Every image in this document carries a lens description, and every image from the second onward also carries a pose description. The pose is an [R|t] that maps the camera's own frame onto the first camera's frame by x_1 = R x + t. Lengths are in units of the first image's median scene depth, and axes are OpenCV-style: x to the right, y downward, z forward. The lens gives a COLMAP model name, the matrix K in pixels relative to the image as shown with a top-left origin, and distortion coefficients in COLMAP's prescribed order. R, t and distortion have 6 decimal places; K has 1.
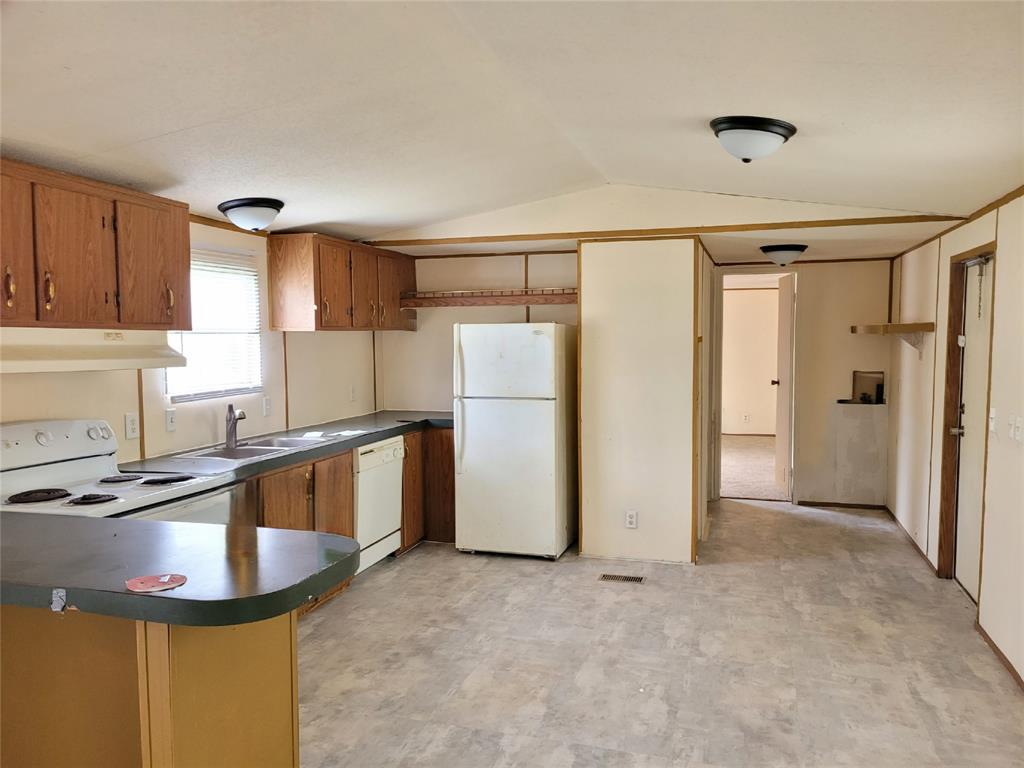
lens RADIAL K [[759.4, 0, 512.0], [0, 759.4, 384.0], [0, 0, 1]] dist [-0.004026, -0.001271]
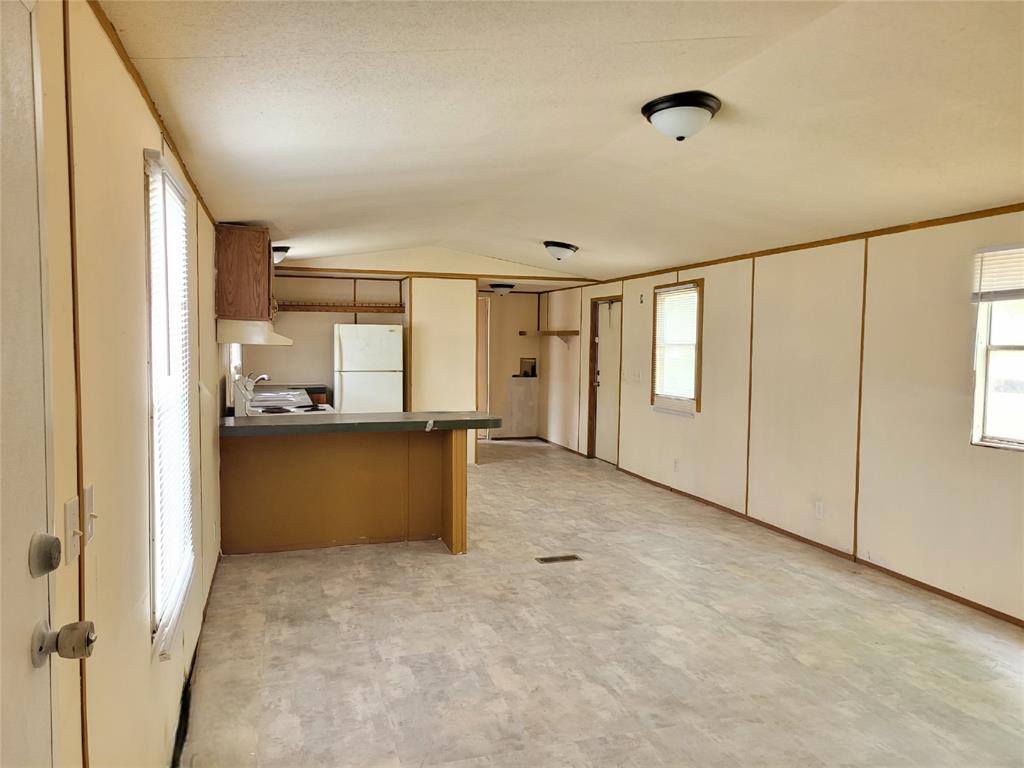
lens RADIAL K [[759.4, 0, 512.0], [0, 759.4, 384.0], [0, 0, 1]] dist [-0.004026, -0.001271]
pose [[0.822656, -0.015923, 0.568317, -0.629800], [0.018081, 0.999835, 0.001840, 0.044900], [-0.568253, 0.008762, 0.822808, -0.456628]]
